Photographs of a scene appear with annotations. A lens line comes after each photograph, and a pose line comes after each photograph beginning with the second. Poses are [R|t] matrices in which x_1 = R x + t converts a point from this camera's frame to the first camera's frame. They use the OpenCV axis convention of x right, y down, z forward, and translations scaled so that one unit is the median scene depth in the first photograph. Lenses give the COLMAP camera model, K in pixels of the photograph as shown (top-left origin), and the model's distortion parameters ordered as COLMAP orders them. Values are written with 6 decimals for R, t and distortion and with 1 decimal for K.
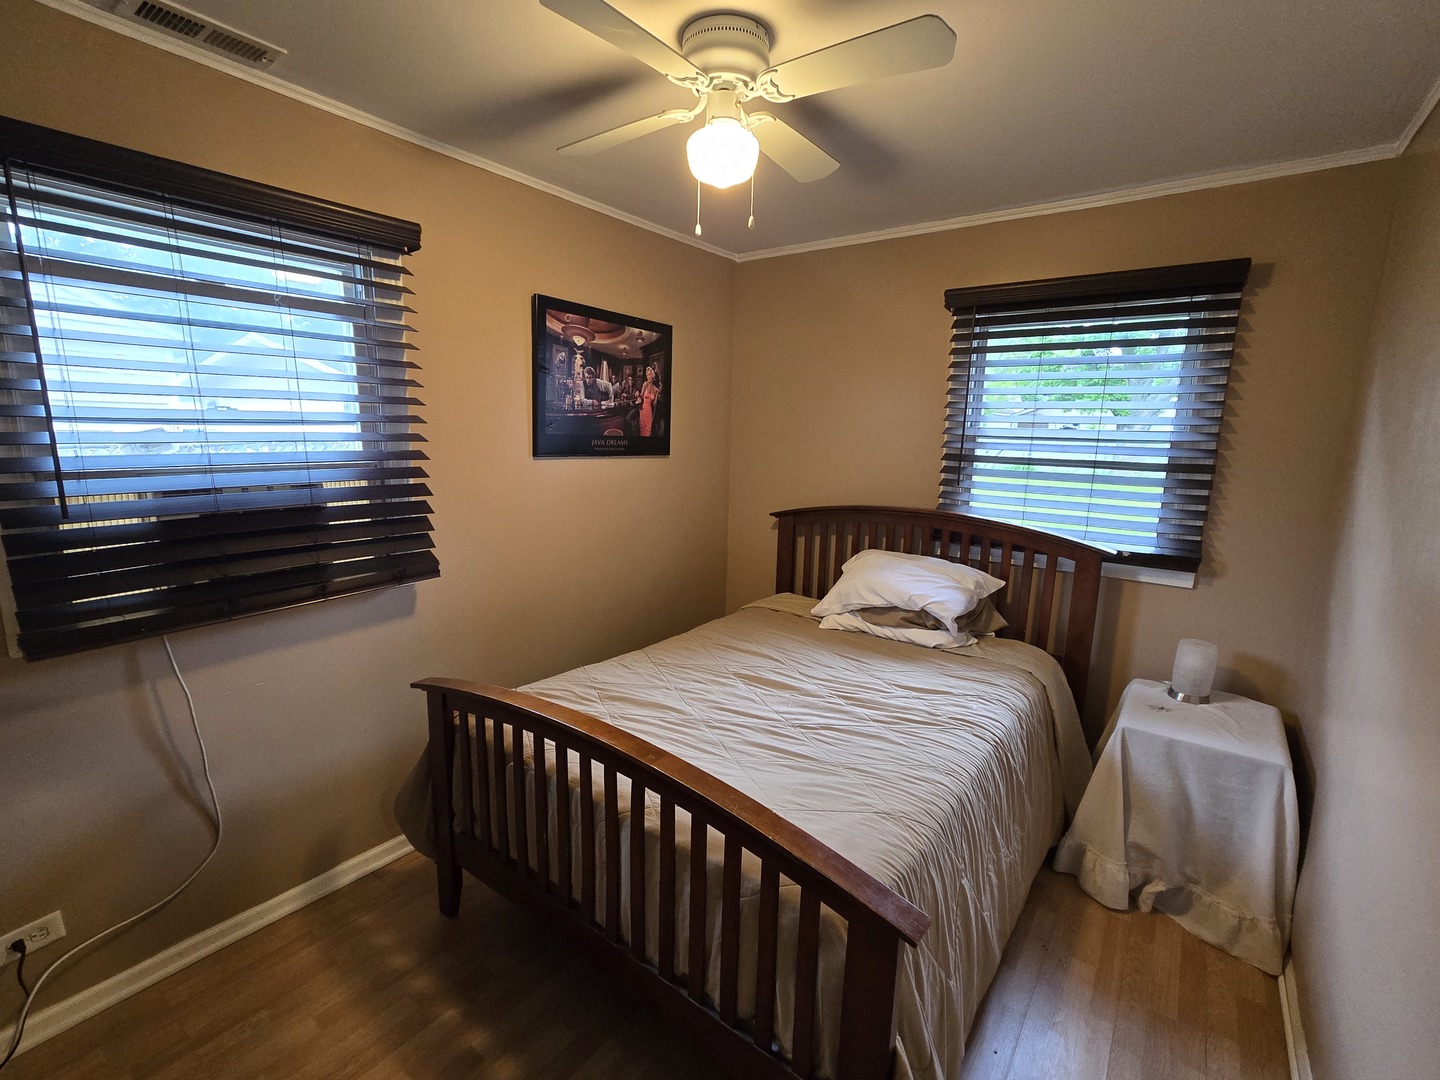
lens RADIAL K [[658.6, 0, 710.9], [0, 658.6, 547.8], [0, 0, 1]] dist [-0.003415, 0.000629]
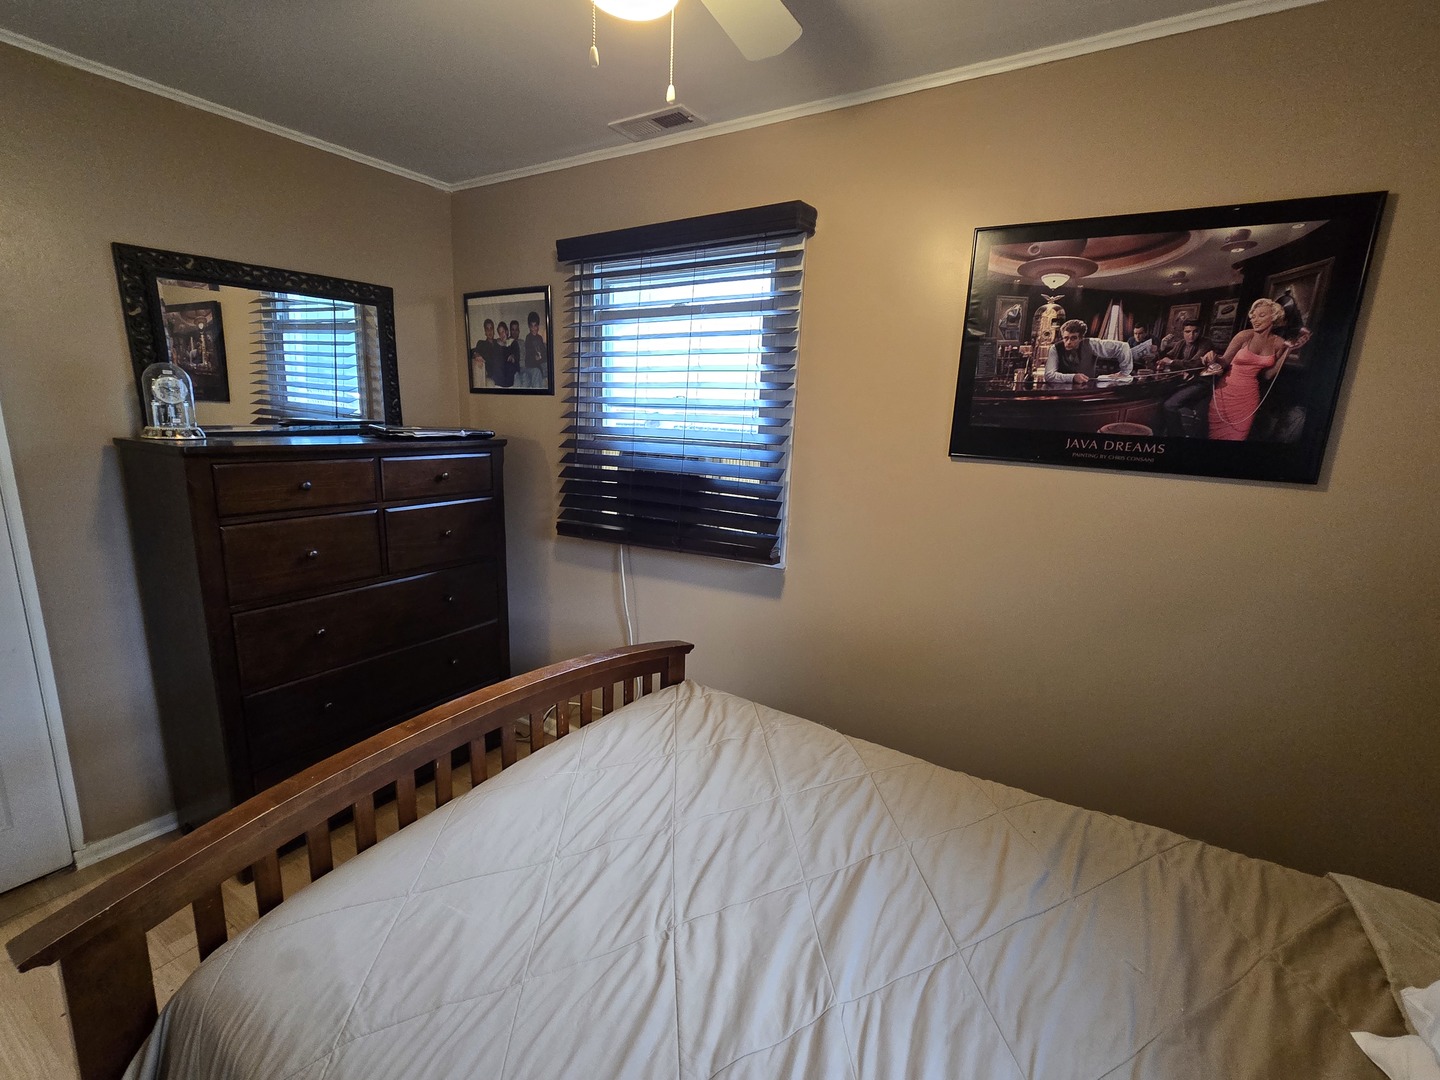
lens RADIAL K [[658.6, 0, 710.7], [0, 658.6, 534.0], [0, 0, 1]] dist [-0.003415, 0.000629]
pose [[0.071390, 0.182942, -0.980528, 0.420912], [-0.199155, 0.965857, 0.165705, -0.114647], [0.977364, 0.183448, 0.105387, 0.630782]]
